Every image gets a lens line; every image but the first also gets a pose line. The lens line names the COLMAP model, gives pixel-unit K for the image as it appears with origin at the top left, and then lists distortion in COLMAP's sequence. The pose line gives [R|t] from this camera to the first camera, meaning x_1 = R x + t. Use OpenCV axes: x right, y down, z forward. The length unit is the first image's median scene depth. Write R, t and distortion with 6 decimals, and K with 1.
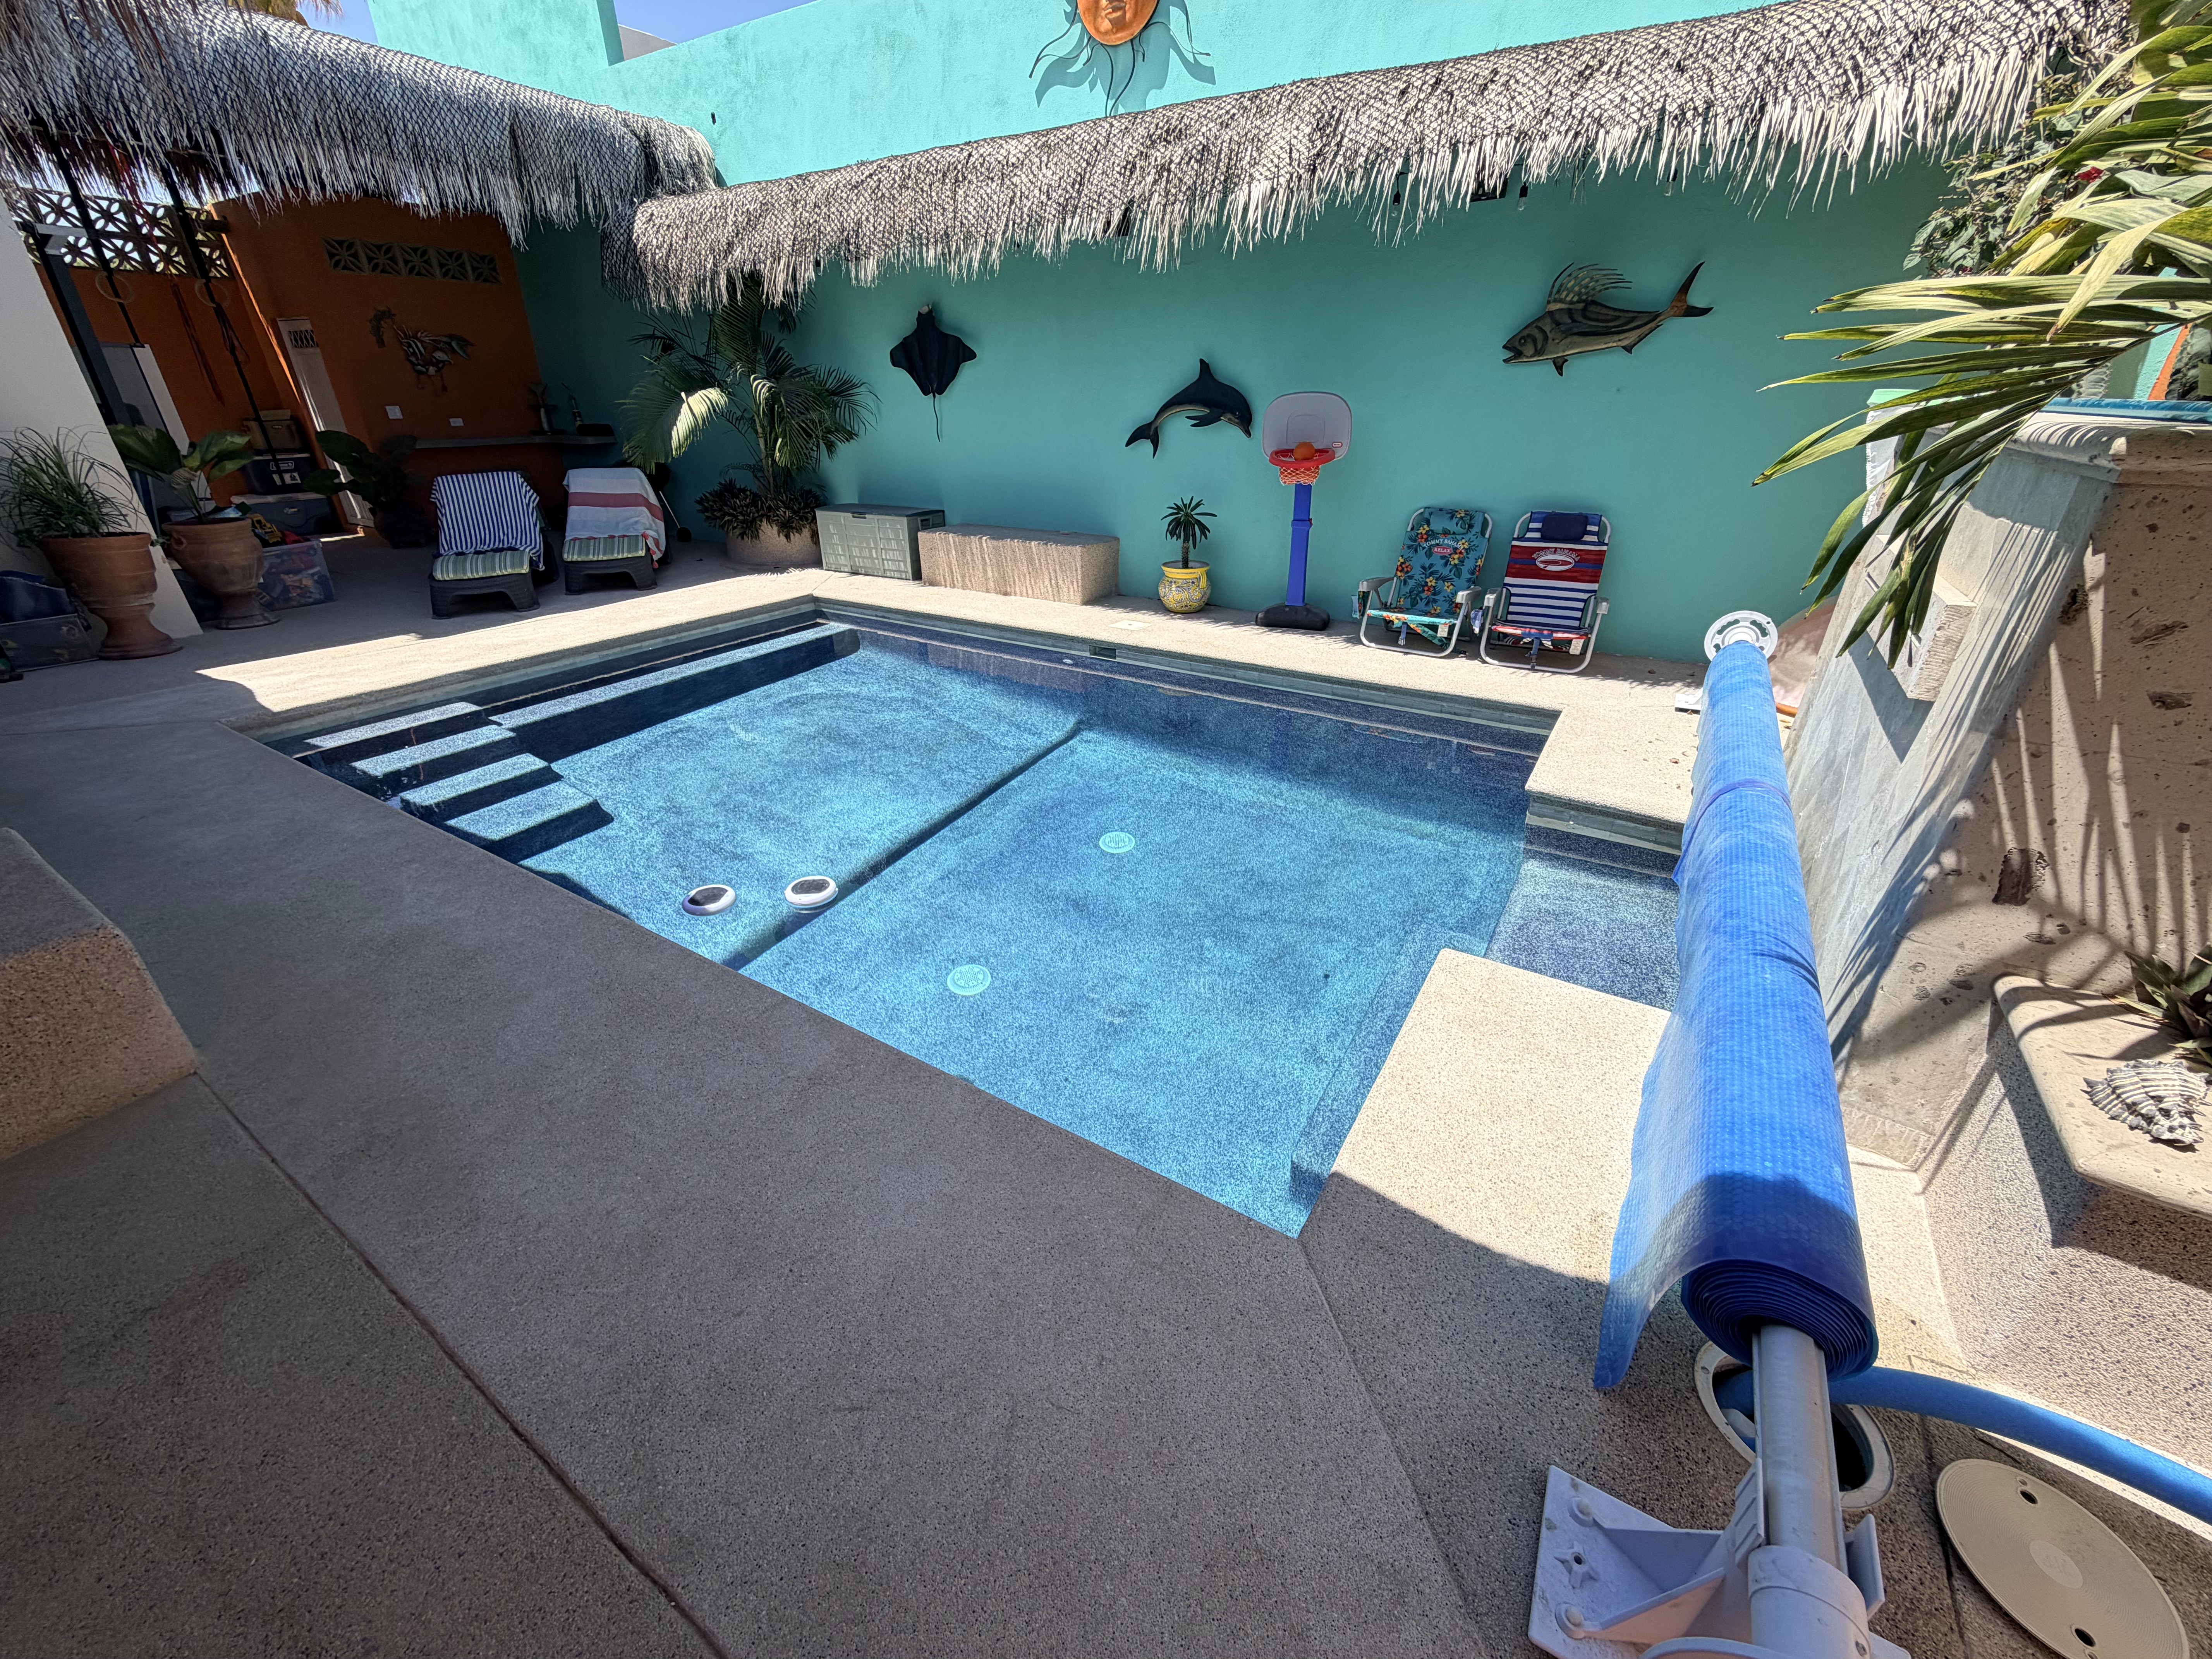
lens RADIAL K [[881.3, 0, 1097.7], [0, 881.3, 828.8], [0, 0, 1]] dist [0.000342, -0.000192]
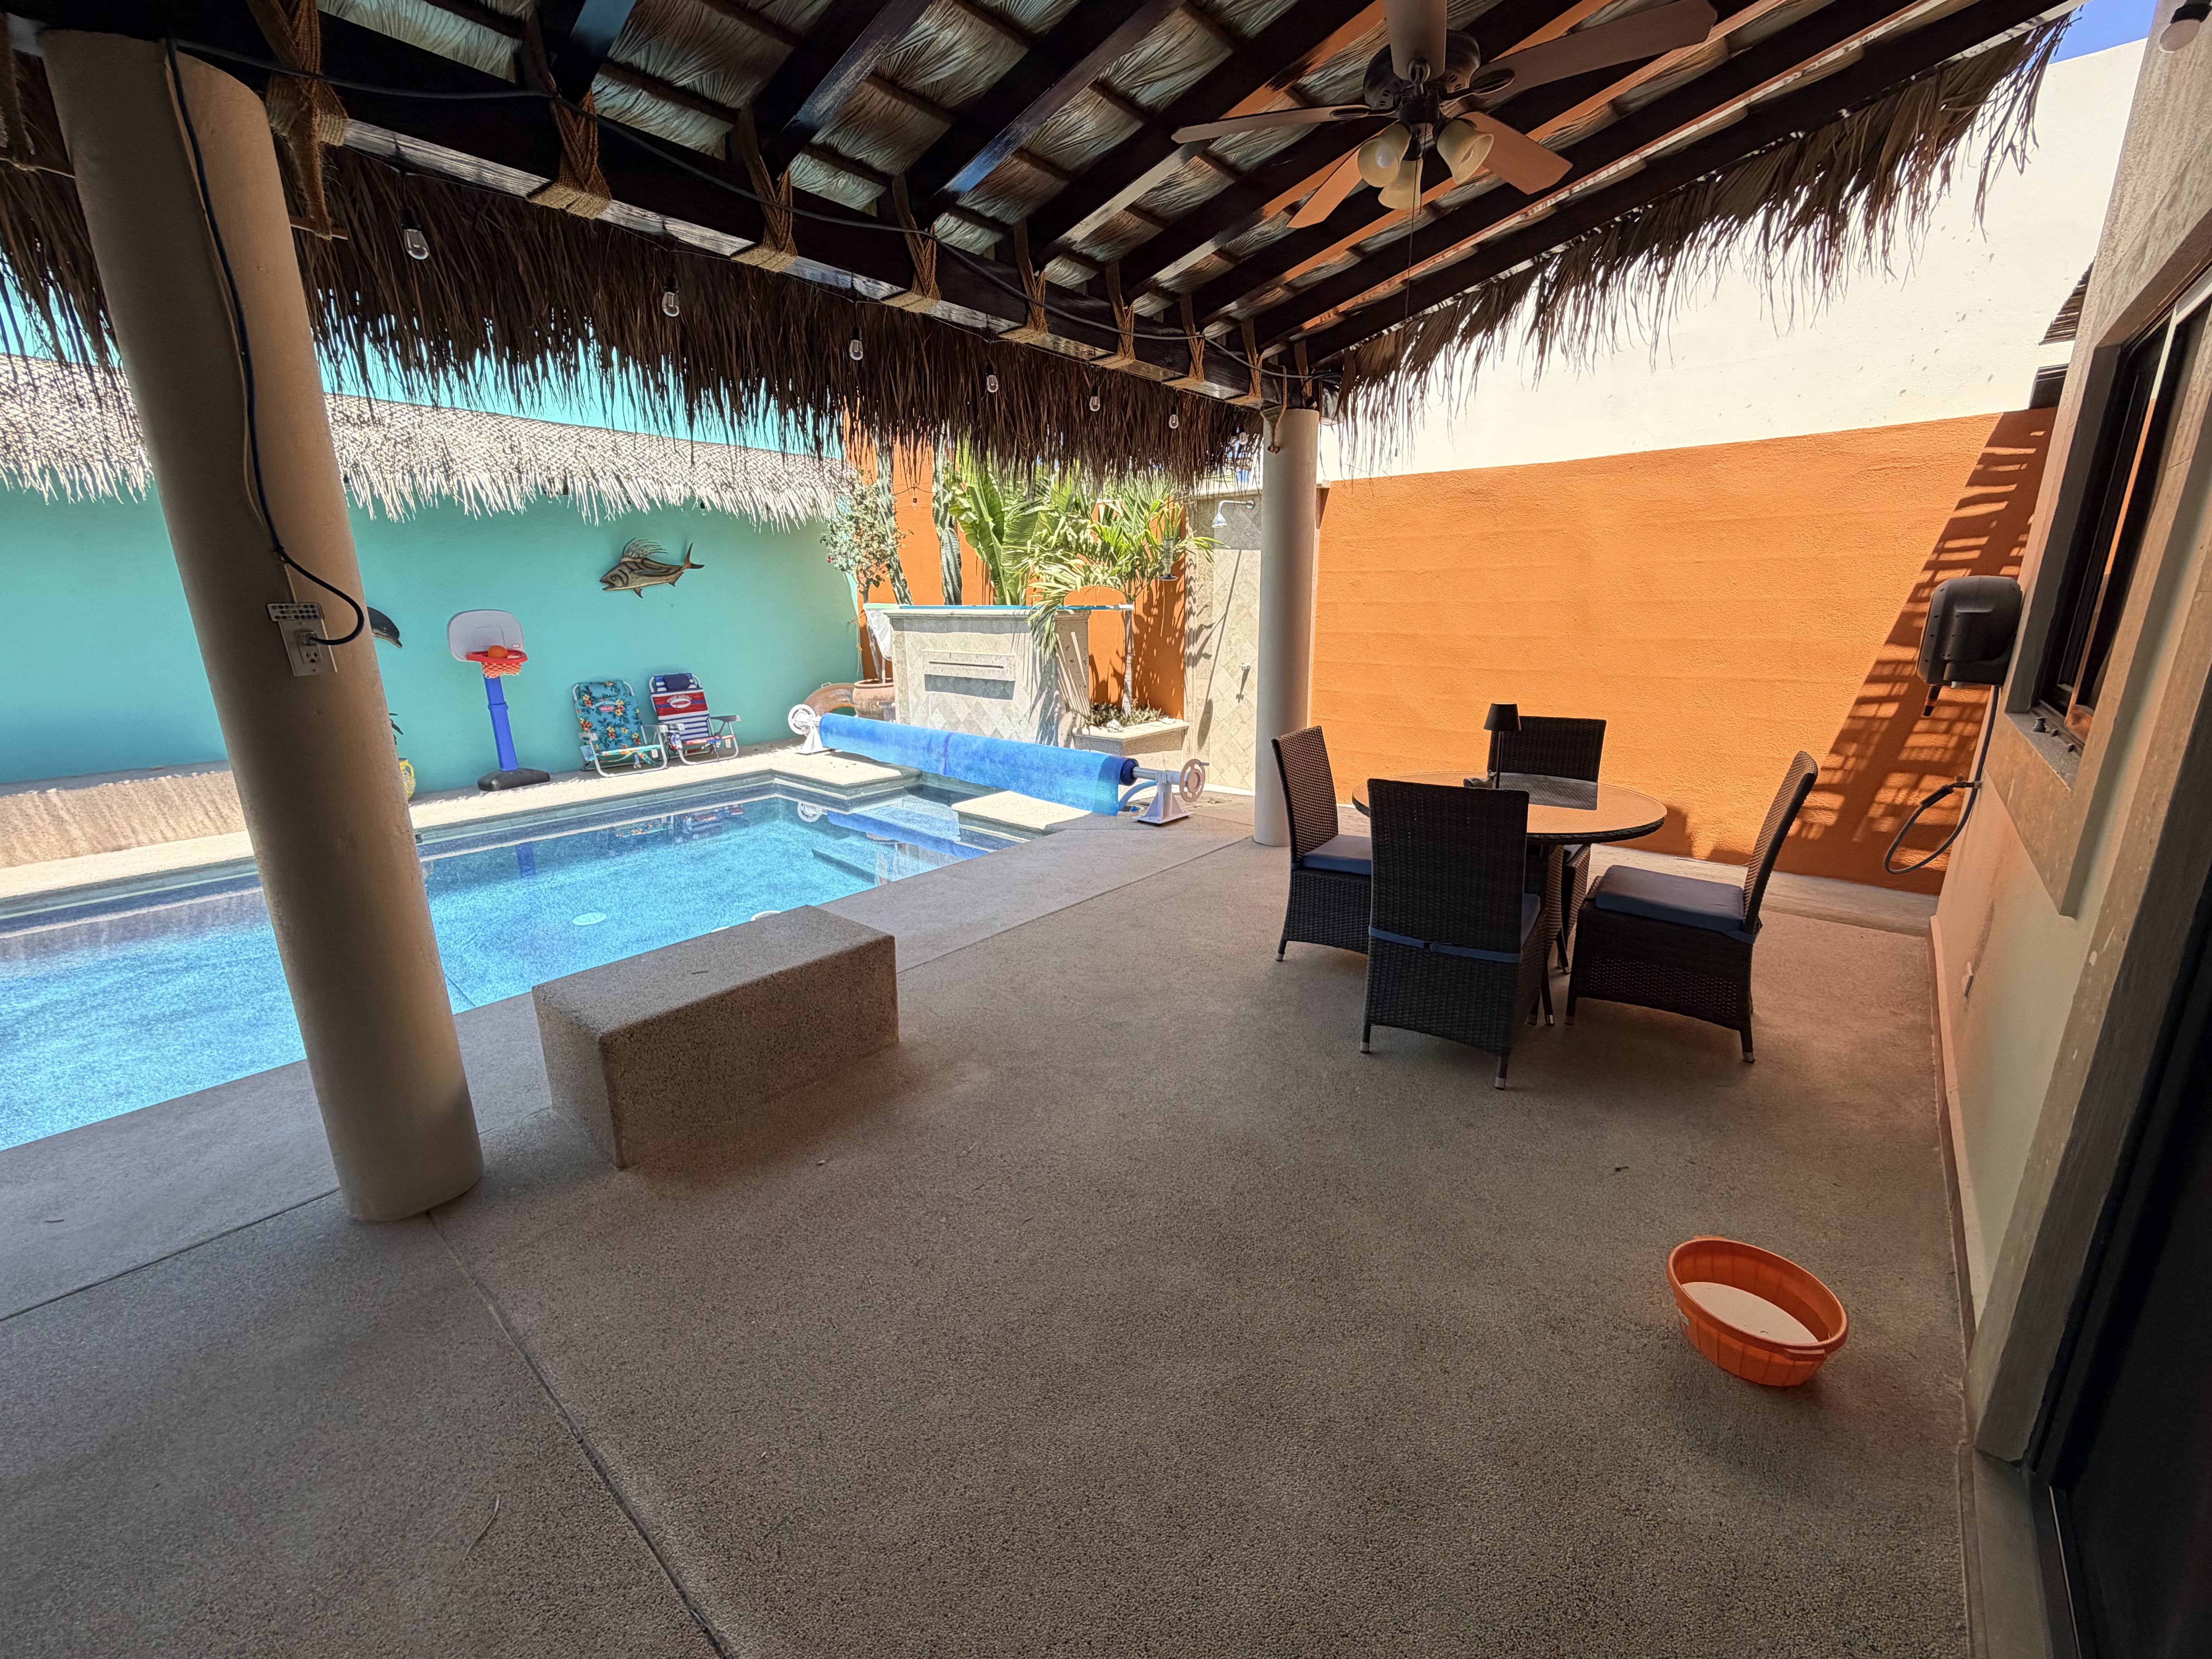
lens RADIAL K [[881.3, 0, 1100.2], [0, 881.3, 827.4], [0, 0, 1]] dist [0.000342, -0.000192]
pose [[0.146351, -0.252758, 0.956397, -0.888503], [0.449728, 0.878119, 0.163251, -0.014877], [-0.881093, 0.406227, 0.242186, 0.011102]]
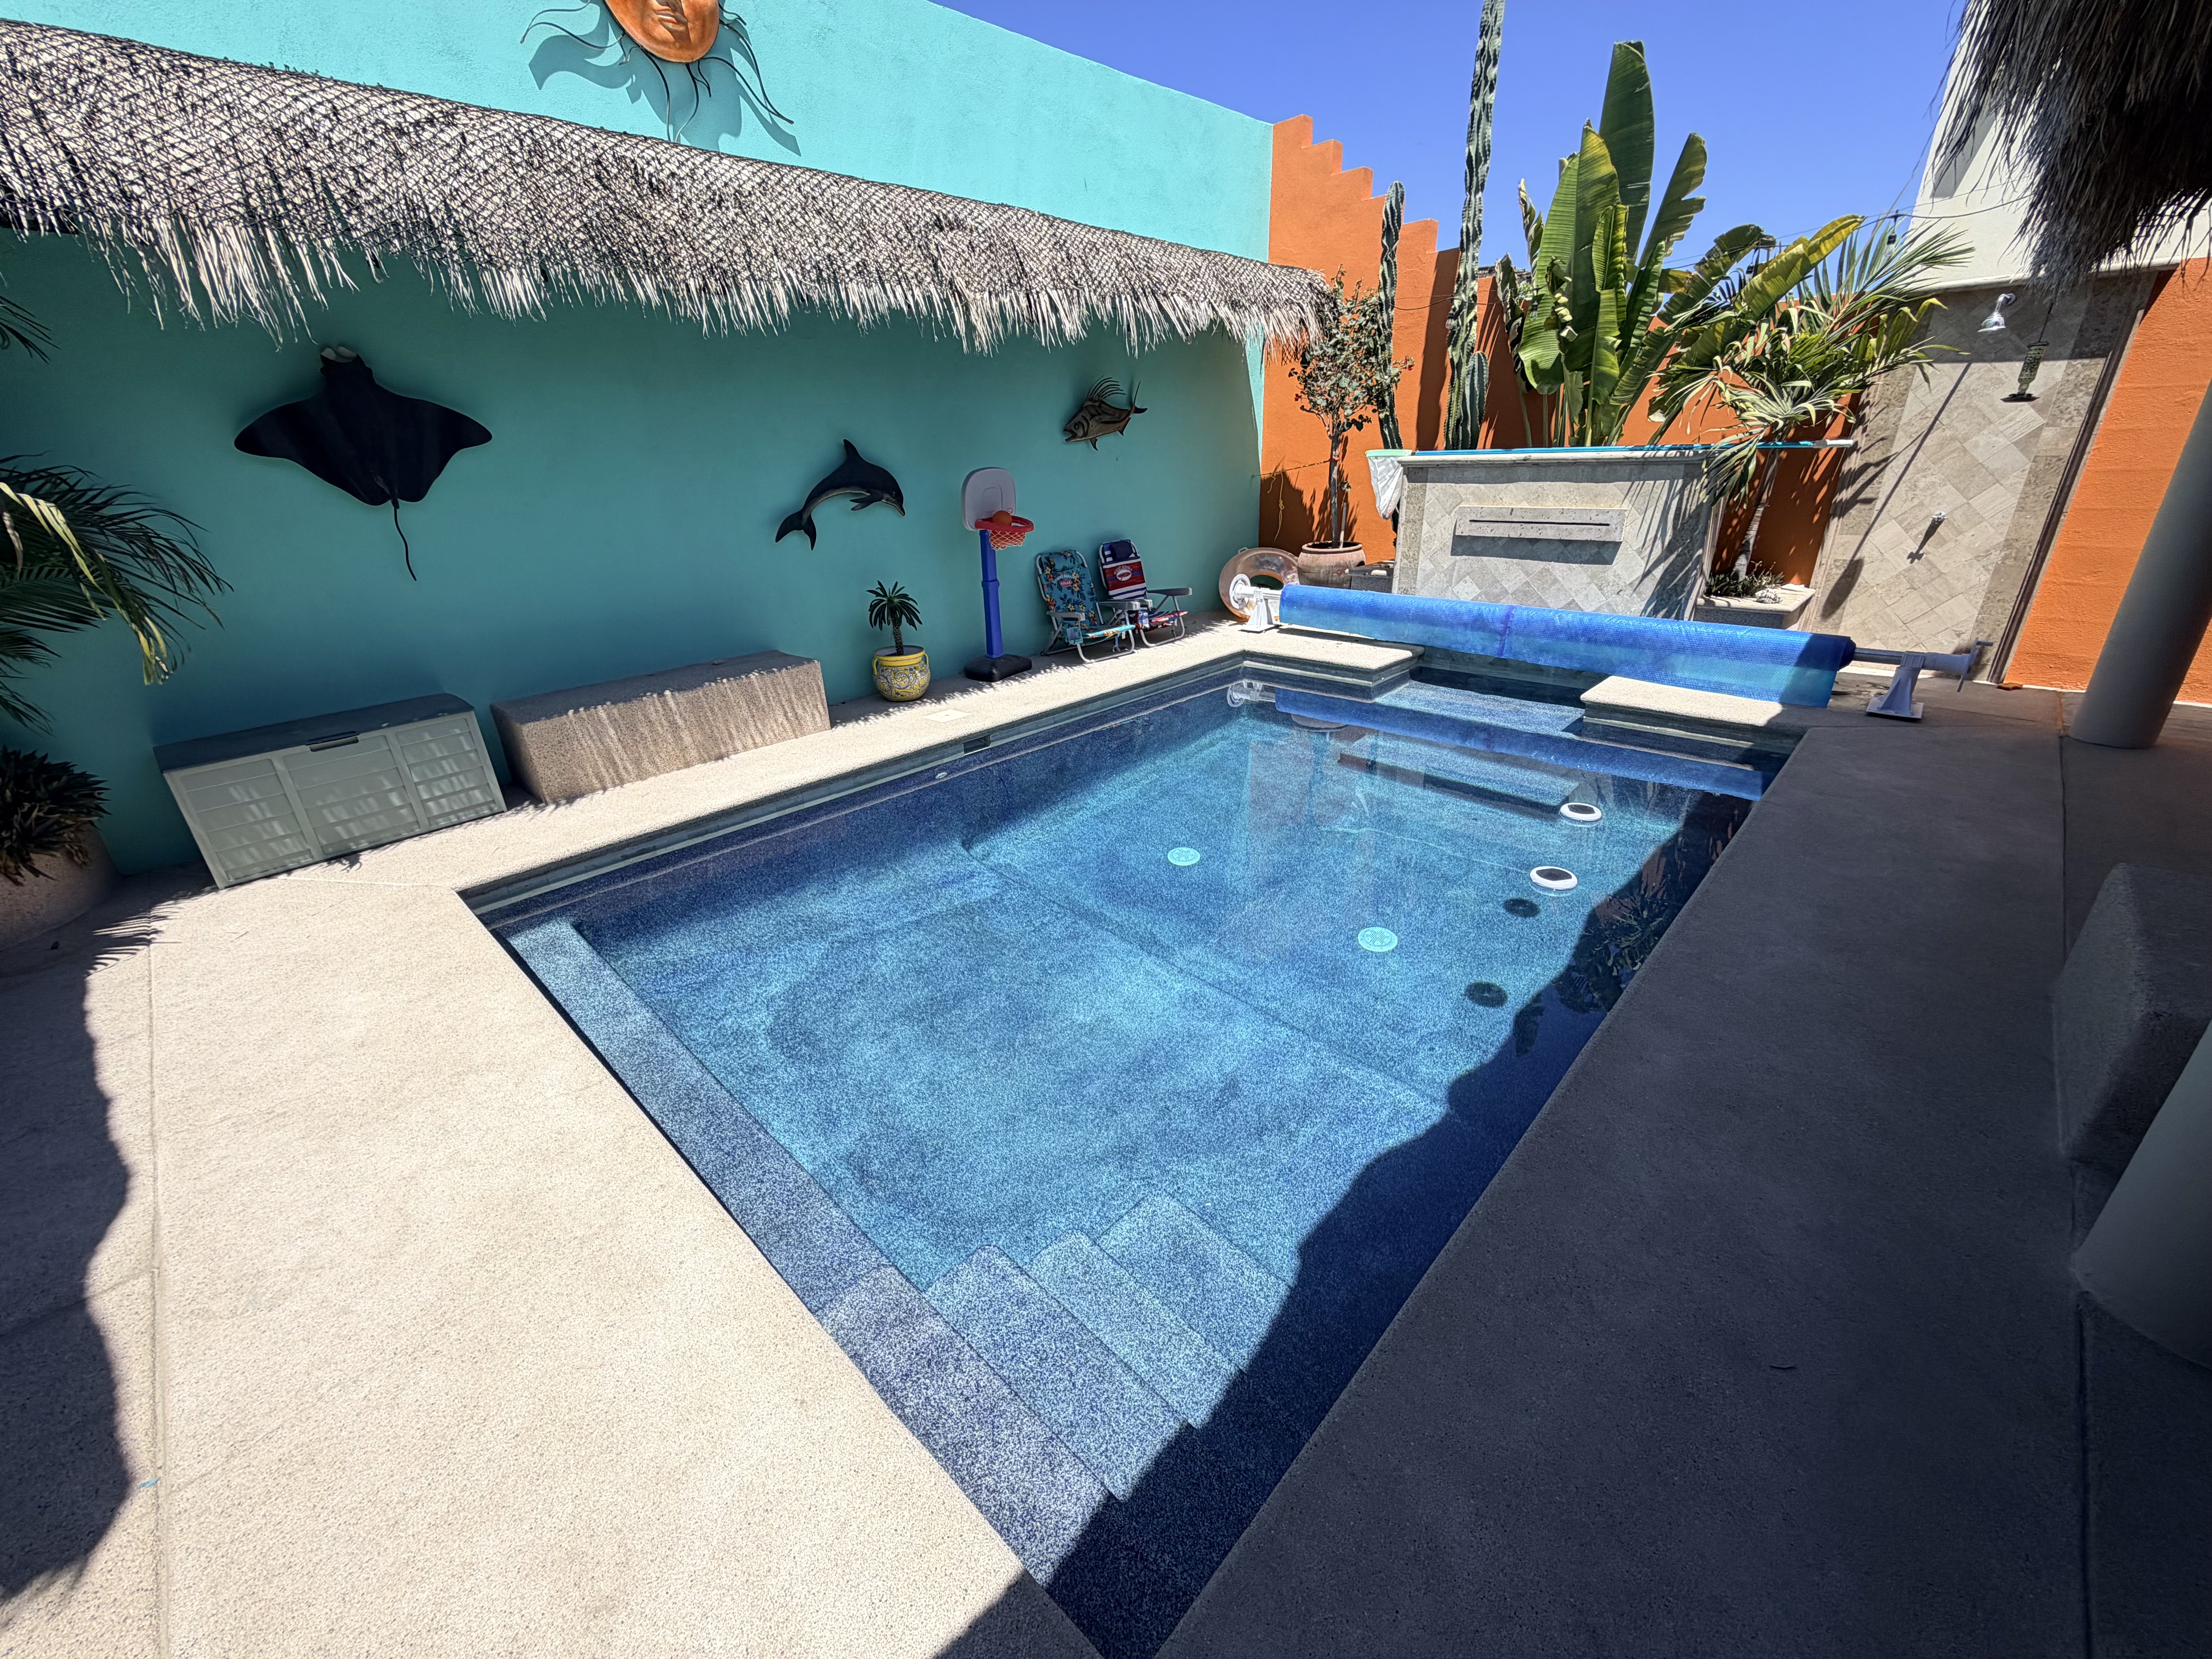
lens RADIAL K [[881.3, 0, 1099.2], [0, 881.3, 829.9], [0, 0, 1]] dist [0.000342, -0.000192]
pose [[0.200964, -0.394405, 0.896693, -0.851372], [0.467015, 0.843222, 0.266221, -0.317786], [-0.861110, 0.365268, 0.353651, 0.608768]]
